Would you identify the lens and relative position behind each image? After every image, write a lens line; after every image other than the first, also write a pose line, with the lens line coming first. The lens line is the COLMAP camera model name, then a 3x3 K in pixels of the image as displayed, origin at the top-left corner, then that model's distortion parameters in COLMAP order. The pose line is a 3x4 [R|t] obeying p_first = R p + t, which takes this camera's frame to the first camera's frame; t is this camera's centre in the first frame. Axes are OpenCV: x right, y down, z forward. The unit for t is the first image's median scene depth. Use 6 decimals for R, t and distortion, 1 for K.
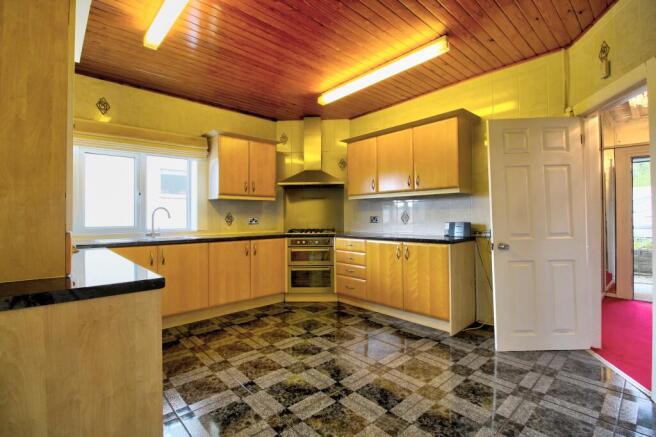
lens RADIAL K [[306.2, 0, 325.5], [0, 306.2, 214.8], [0, 0, 1]] dist [0.000726, -0.000210]
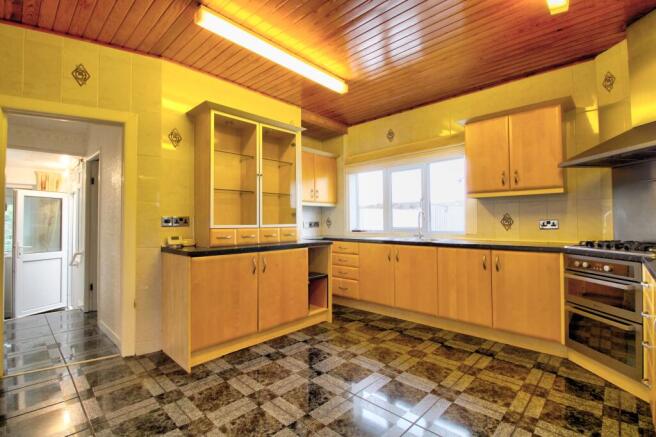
lens RADIAL K [[306.2, 0, 325.5], [0, 306.2, 214.8], [0, 0, 1]] dist [0.000726, -0.000210]
pose [[0.070161, -0.016048, -0.997407, 0.509930], [0.016348, 0.999755, -0.014936, 0.000475], [0.997402, -0.015257, 0.070406, 0.565983]]
